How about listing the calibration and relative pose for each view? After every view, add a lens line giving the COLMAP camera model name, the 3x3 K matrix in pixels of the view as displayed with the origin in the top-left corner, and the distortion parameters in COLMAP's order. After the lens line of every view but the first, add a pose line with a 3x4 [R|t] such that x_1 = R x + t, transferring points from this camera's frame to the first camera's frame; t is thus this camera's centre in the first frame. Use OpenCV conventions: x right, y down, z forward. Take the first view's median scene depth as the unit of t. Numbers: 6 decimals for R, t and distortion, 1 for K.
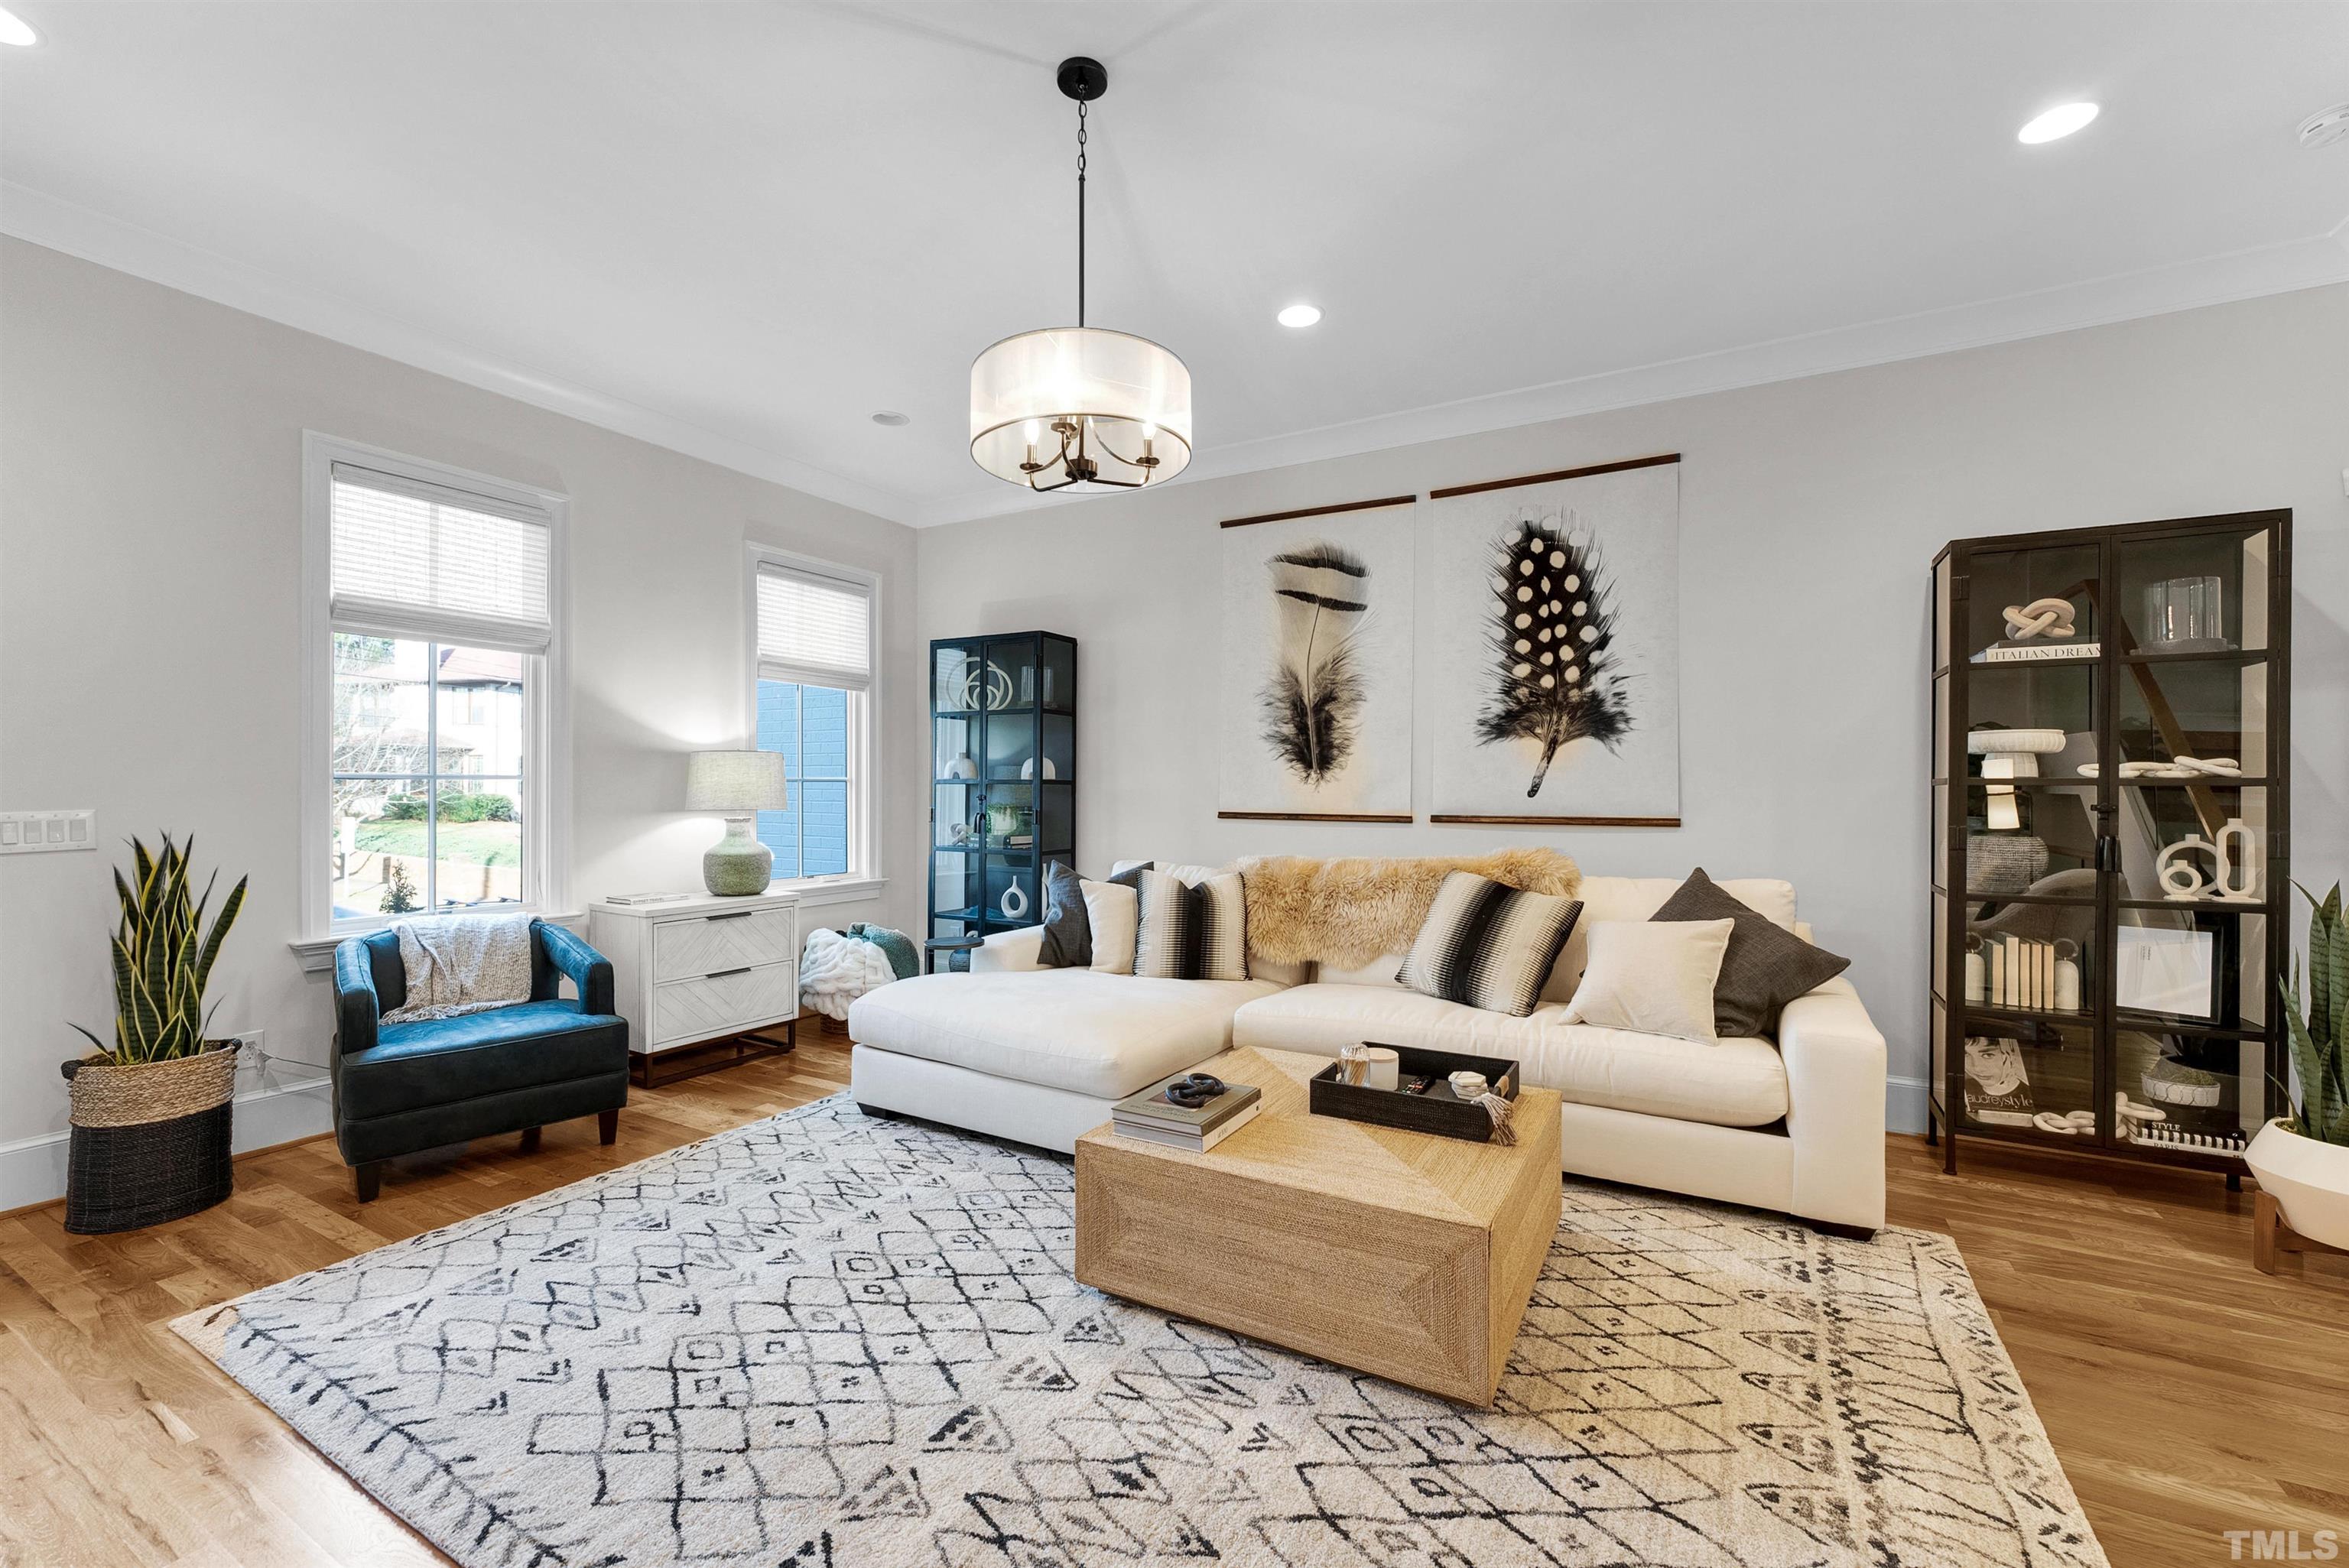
lens RADIAL K [[967.4, 0, 1190.6], [0, 967.4, 779.7], [0, 0, 1]] dist [0.000259, -0.000094]
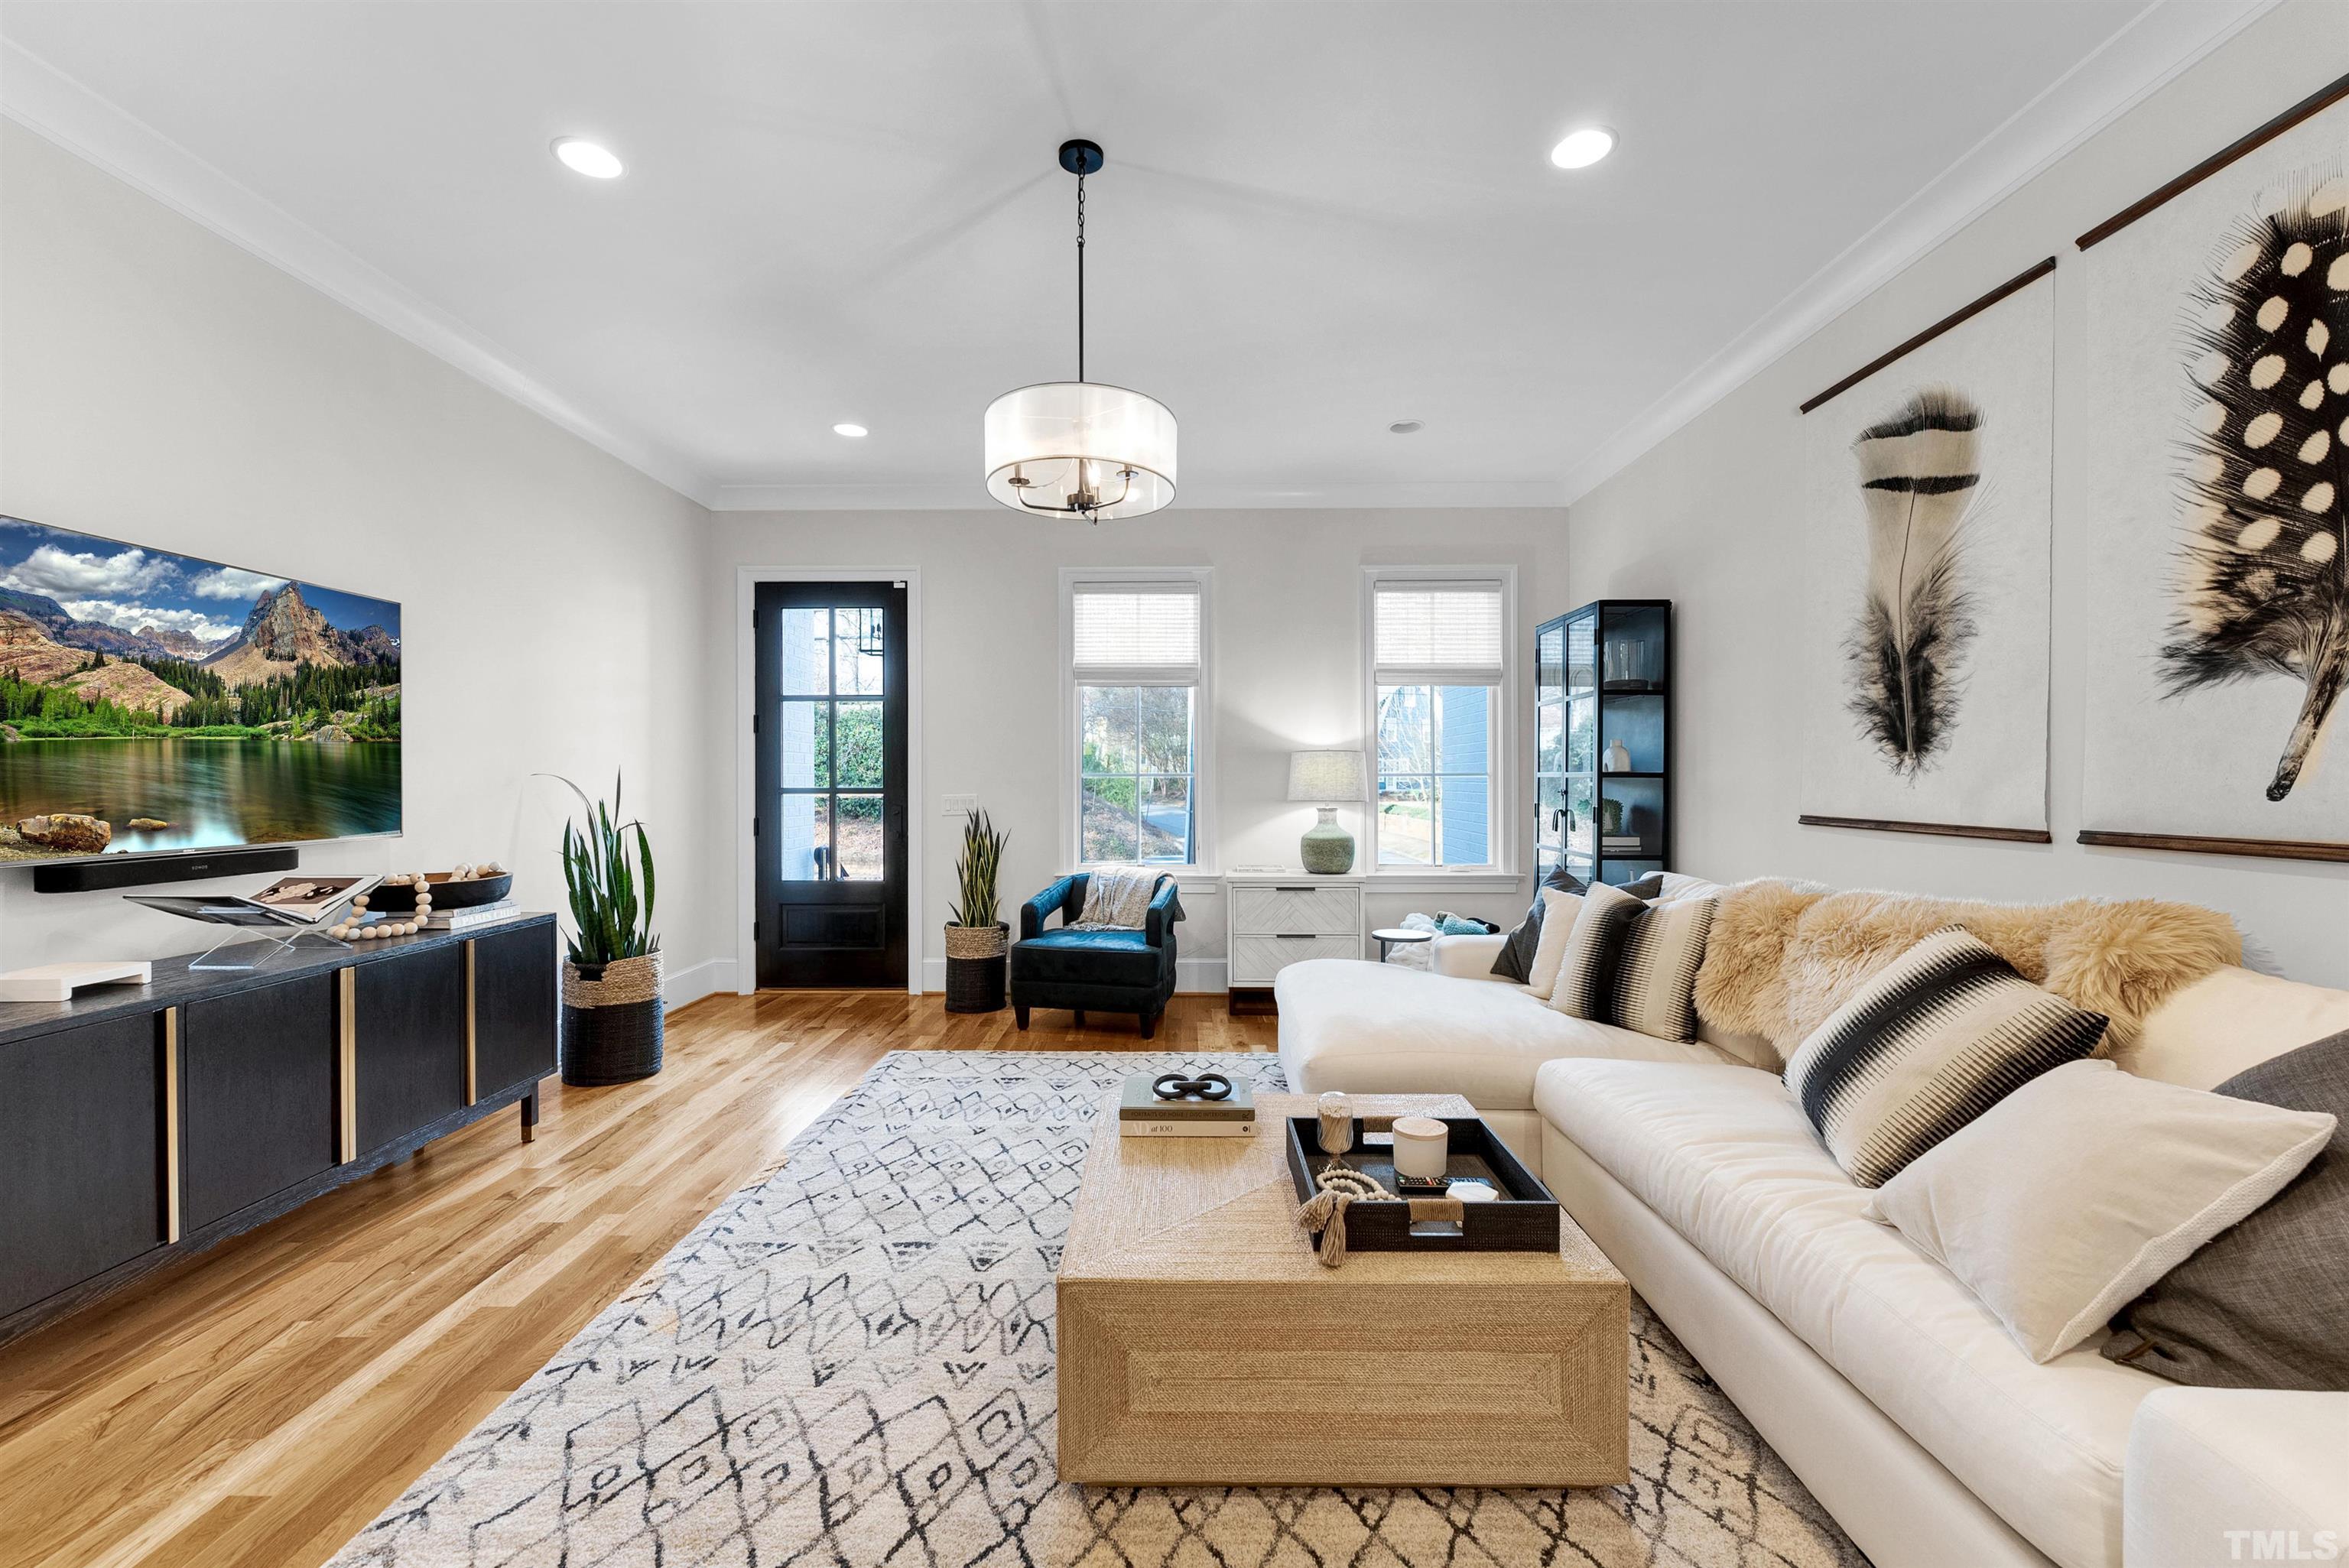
lens RADIAL K [[967.4, 0, 1179.4], [0, 967.4, 780.8], [0, 0, 1]] dist [0.000259, -0.000094]
pose [[0.473979, -0.002074, -0.880534, 0.522775], [0.009783, 0.999948, 0.002911, 0.001911], [0.880482, -0.009994, 0.473975, 0.311668]]
